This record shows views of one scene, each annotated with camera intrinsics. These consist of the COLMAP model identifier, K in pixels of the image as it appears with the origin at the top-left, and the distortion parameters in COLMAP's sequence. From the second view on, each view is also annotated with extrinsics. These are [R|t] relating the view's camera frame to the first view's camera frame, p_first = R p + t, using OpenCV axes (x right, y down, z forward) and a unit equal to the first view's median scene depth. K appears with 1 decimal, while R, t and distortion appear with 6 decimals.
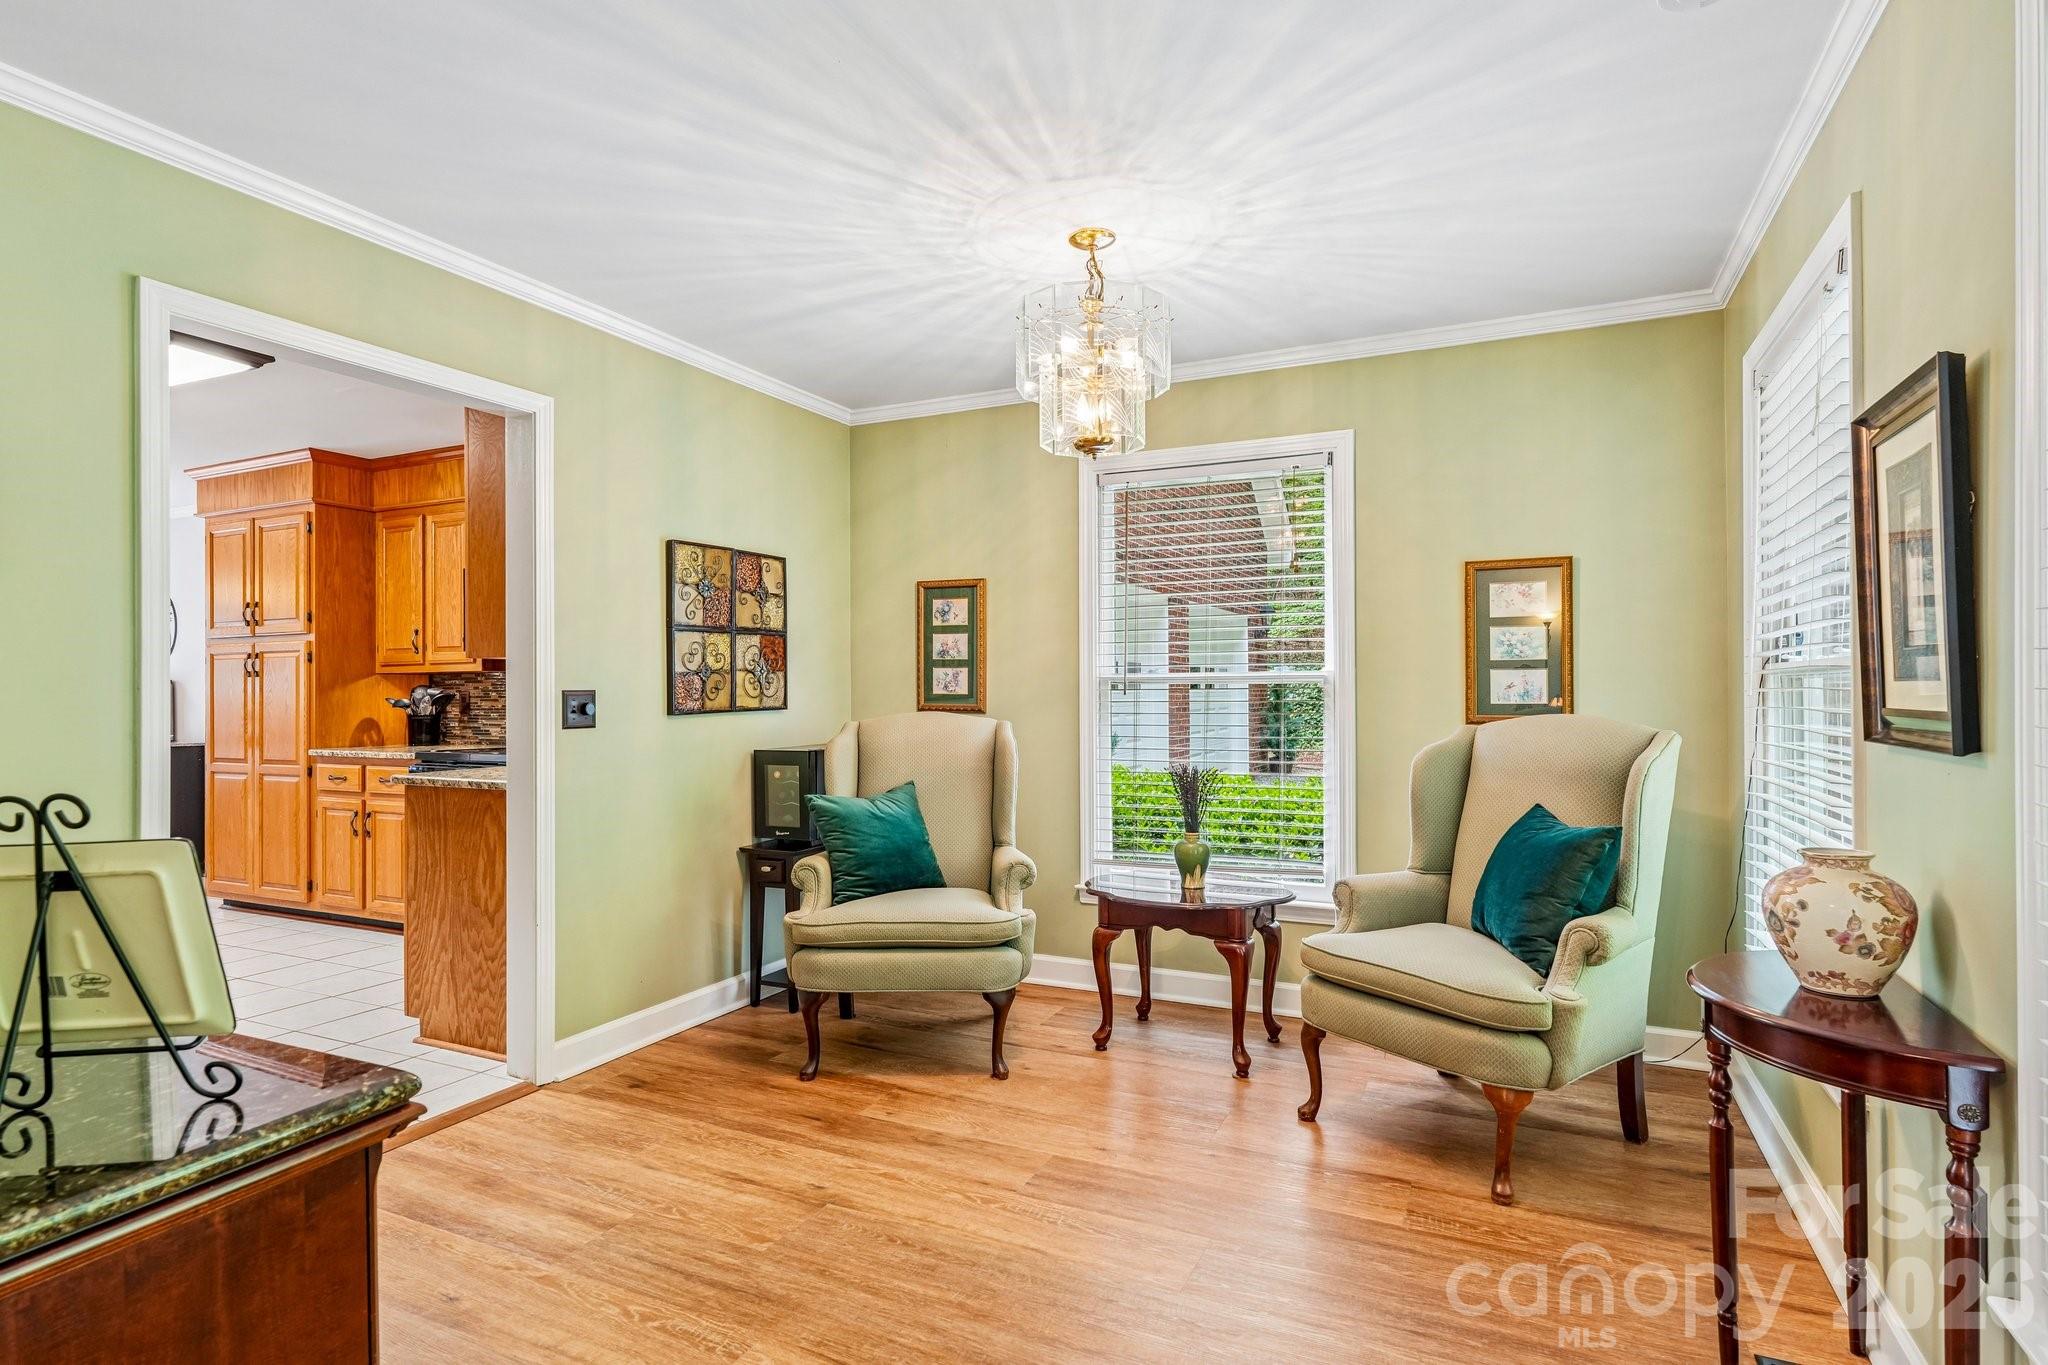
lens RADIAL K [[1023.8, 0, 1035.5], [0, 1023.8, 680.7], [0, 0, 1]] dist [0.003882, -0.000199]
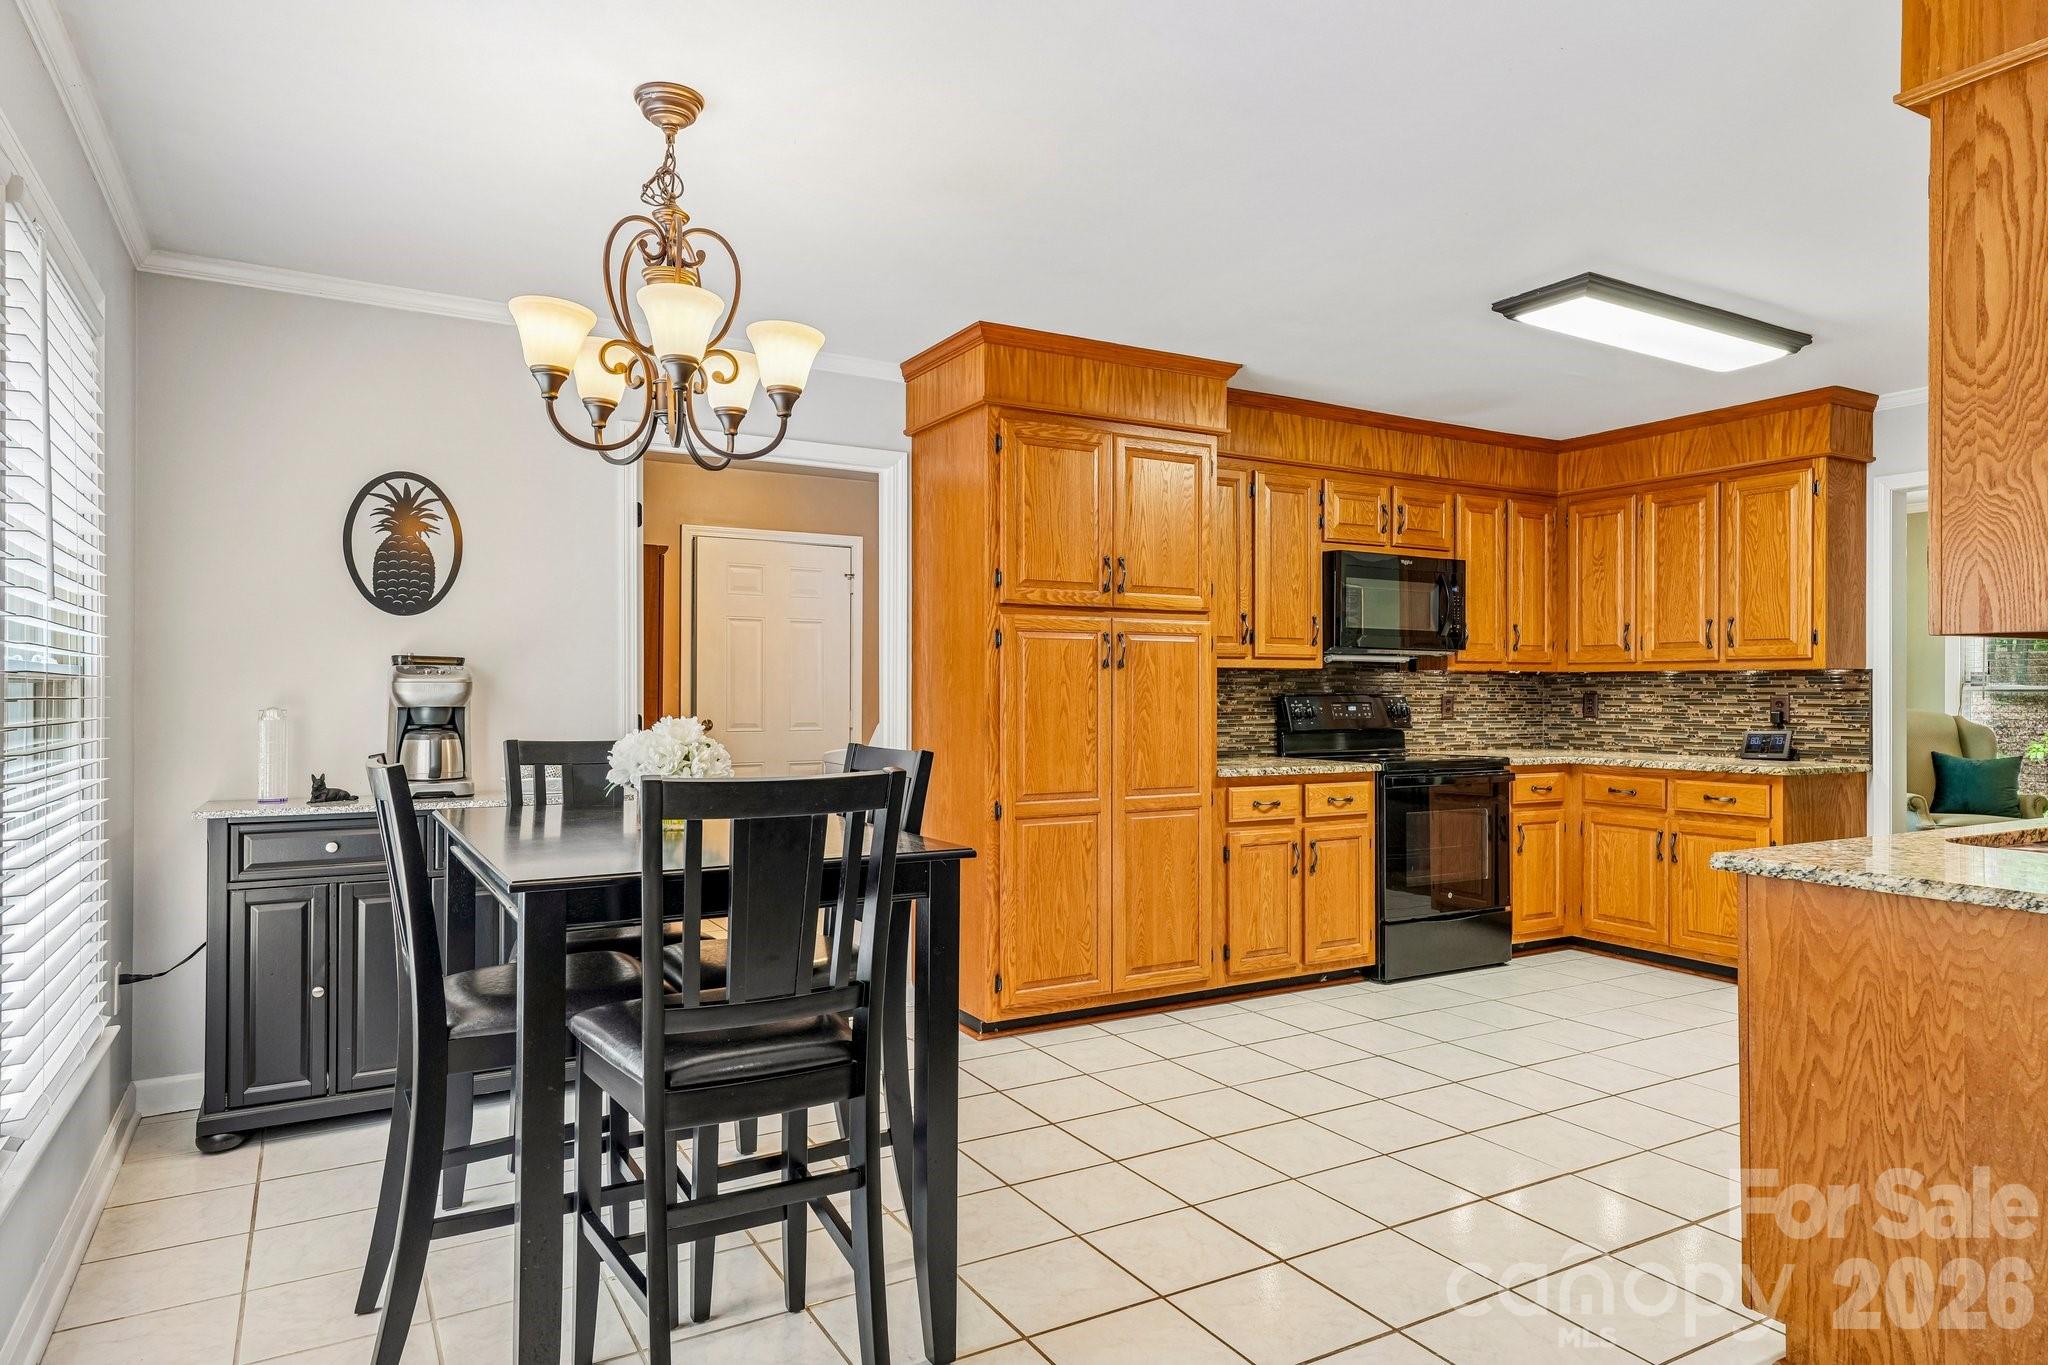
lens RADIAL K [[1177.2, 0, 1040.8], [0, 1177.2, 680.7], [0, 0, 1]] dist [0.008697, 0.001432]
pose [[0.604661, 0.015547, 0.796331, -1.421281], [-0.015630, 0.999849, -0.007653, 0.011442], [-0.796329, -0.007819, 0.604813, 0.574101]]
